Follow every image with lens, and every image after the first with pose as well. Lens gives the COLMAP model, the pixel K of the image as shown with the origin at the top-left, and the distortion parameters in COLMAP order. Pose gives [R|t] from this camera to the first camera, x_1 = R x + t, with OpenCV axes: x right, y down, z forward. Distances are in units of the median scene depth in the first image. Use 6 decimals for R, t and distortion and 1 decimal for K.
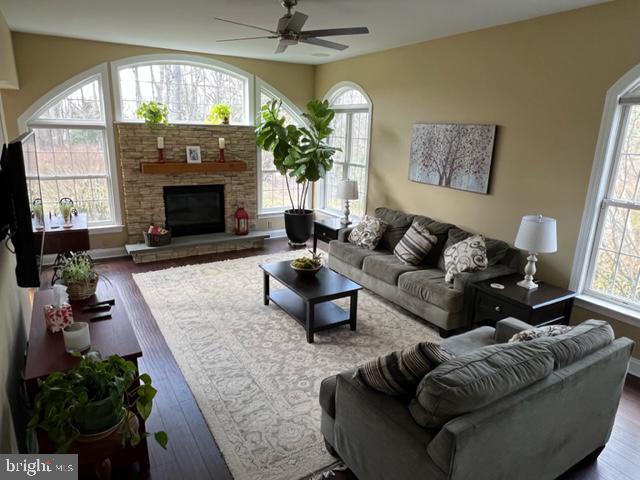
lens RADIAL K [[417.0, 0, 320.0], [0, 417.0, 240.0], [0, 0, 1]] dist [-0.002992, -0.001802]
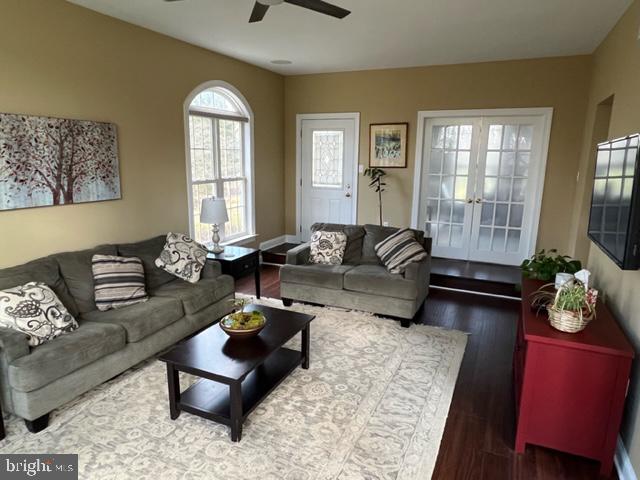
lens RADIAL K [[417.0, 0, 320.0], [0, 417.0, 240.0], [0, 0, 1]] dist [-0.002992, -0.001802]
pose [[-0.558211, -0.199538, 0.805348, -0.558277], [0.191736, 0.913354, 0.359197, -0.253308], [-0.807241, 0.354922, -0.471585, 1.034505]]
